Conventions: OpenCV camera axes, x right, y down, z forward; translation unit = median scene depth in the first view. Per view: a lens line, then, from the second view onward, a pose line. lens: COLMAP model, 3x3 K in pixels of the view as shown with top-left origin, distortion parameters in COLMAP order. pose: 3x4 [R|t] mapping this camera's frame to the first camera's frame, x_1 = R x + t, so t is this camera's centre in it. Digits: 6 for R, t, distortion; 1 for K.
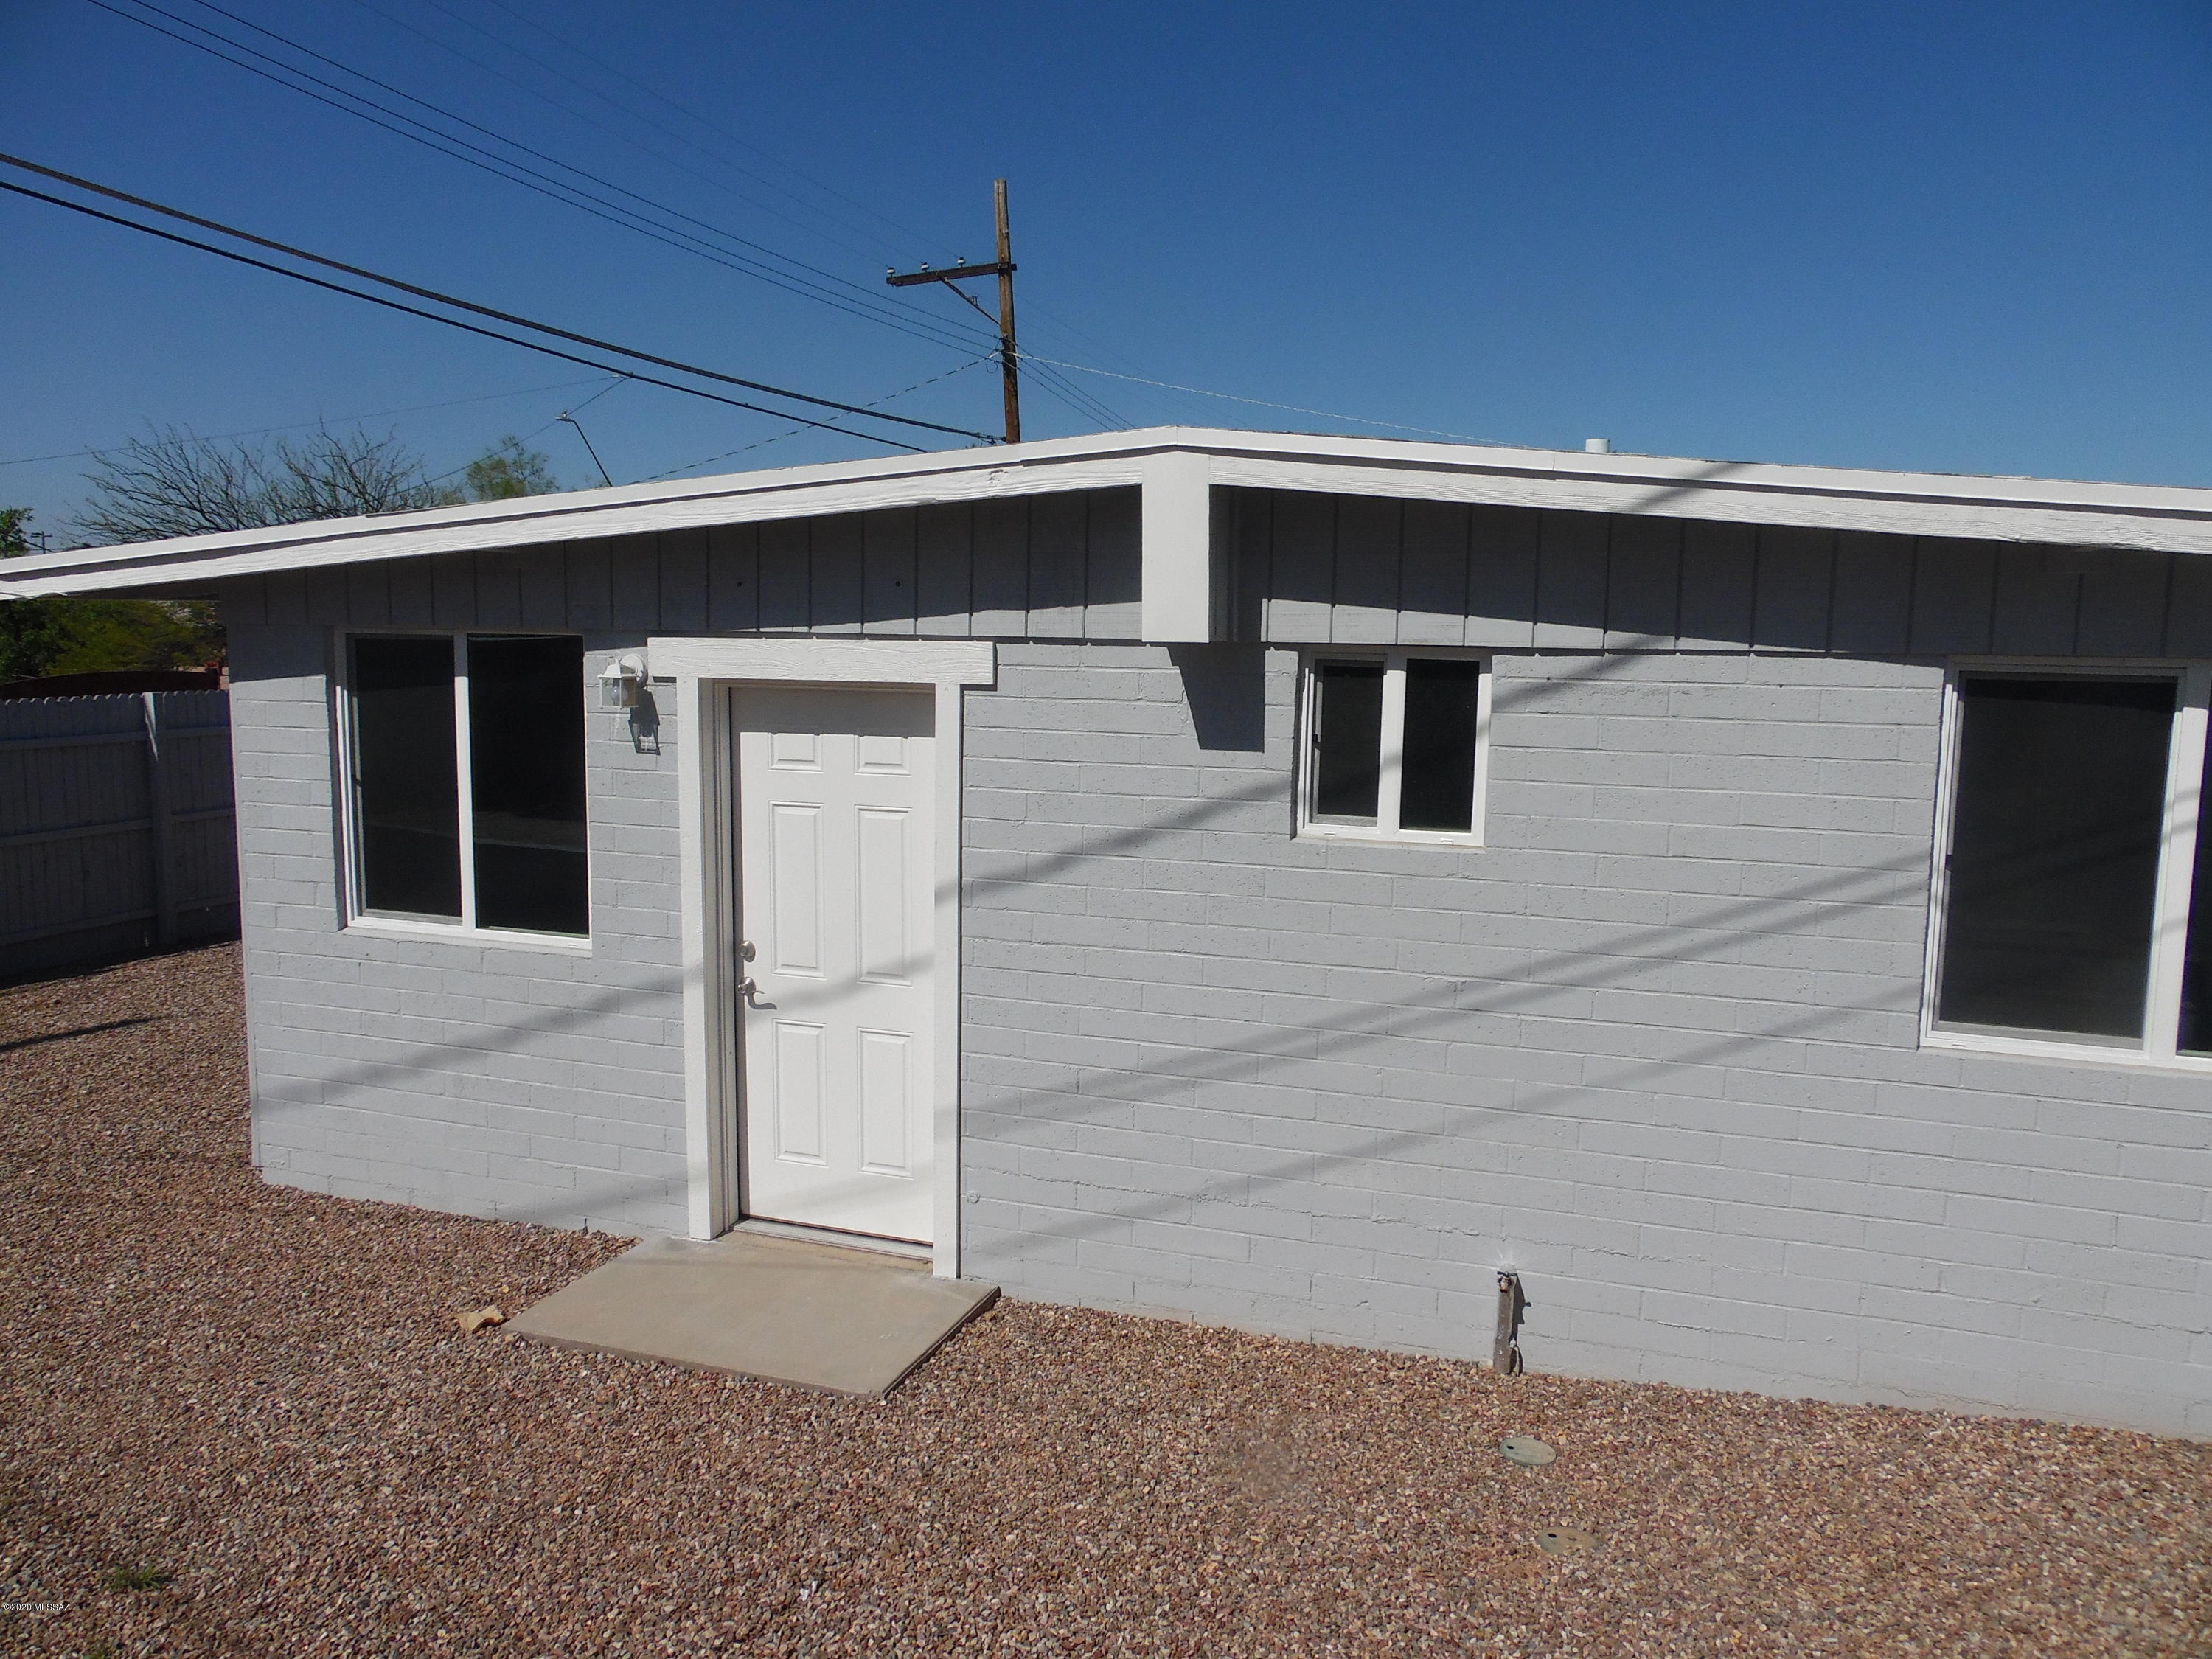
lens RADIAL K [[1662.5, 0, 1113.5], [0, 1662.5, 819.8], [0, 0, 1]] dist [-0.034858, 0.076946]
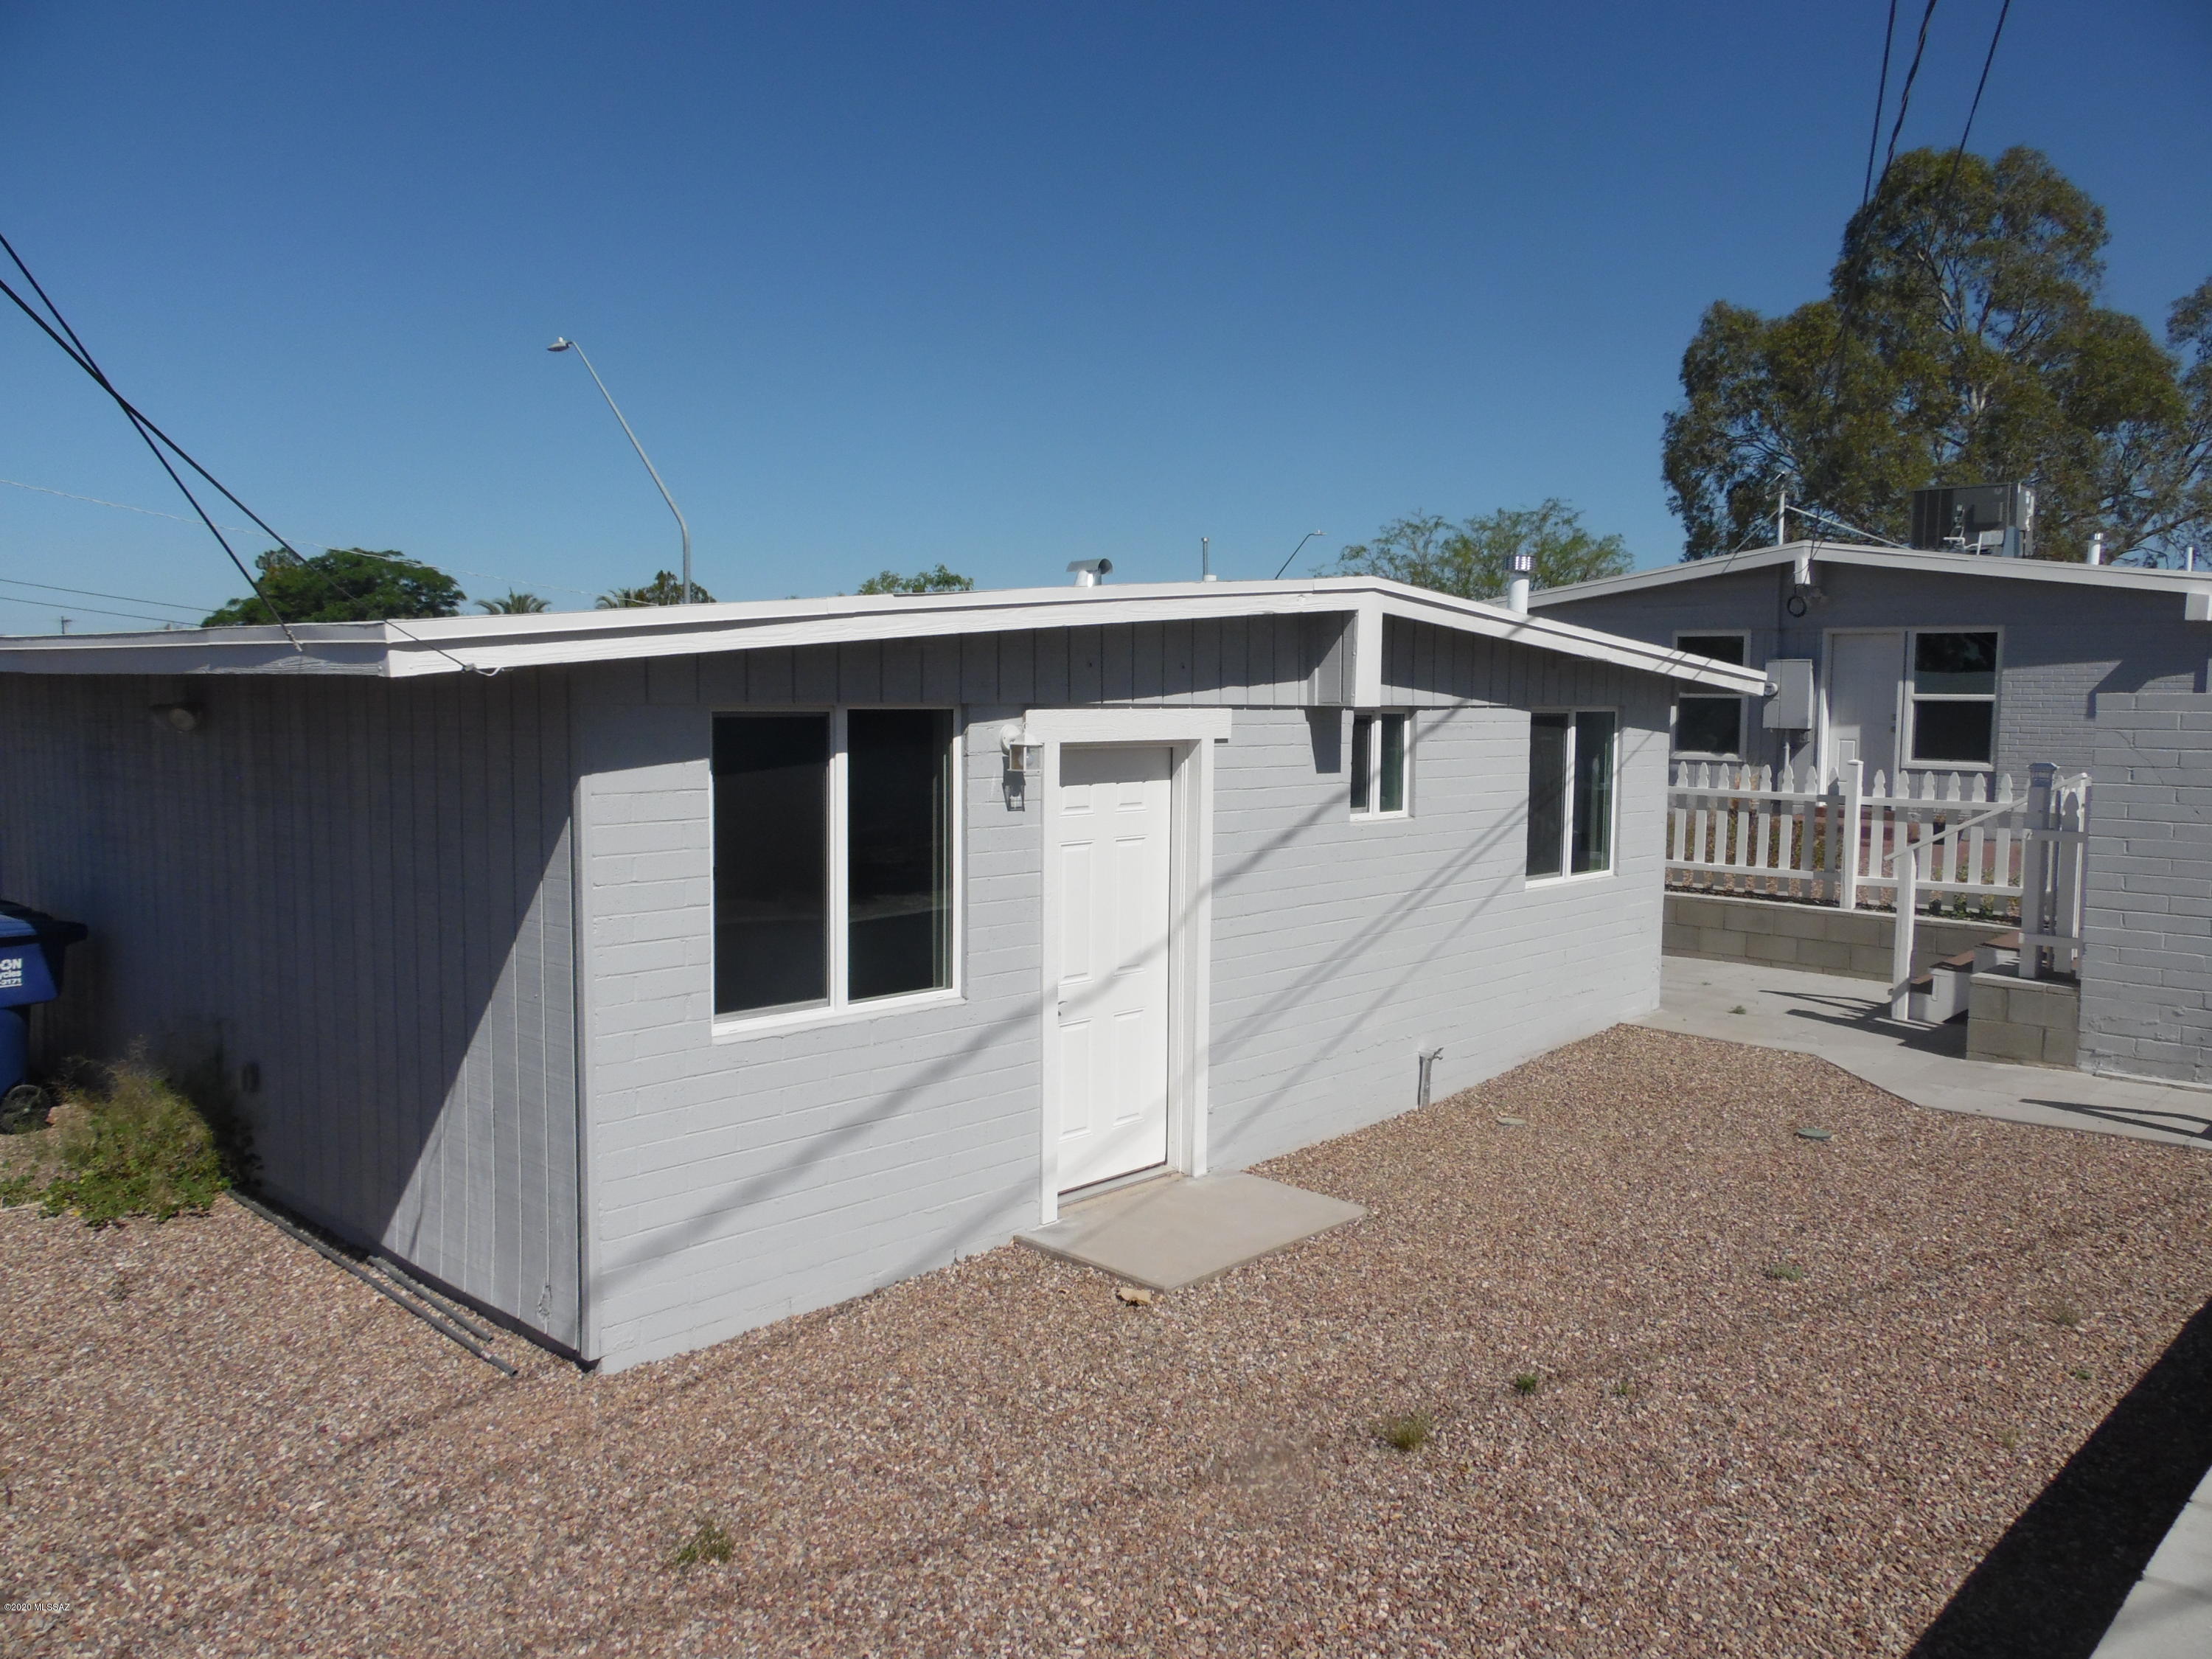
lens RADIAL K [[1662.5, 0, 1113.5], [0, 1662.5, 819.8], [0, 0, 1]] dist [-0.034858, 0.076946]
pose [[0.408290, -0.075277, 0.909743, -1.345543], [0.114478, 0.992949, 0.030785, -0.063542], [-0.905646, 0.091576, 0.414029, 0.476201]]
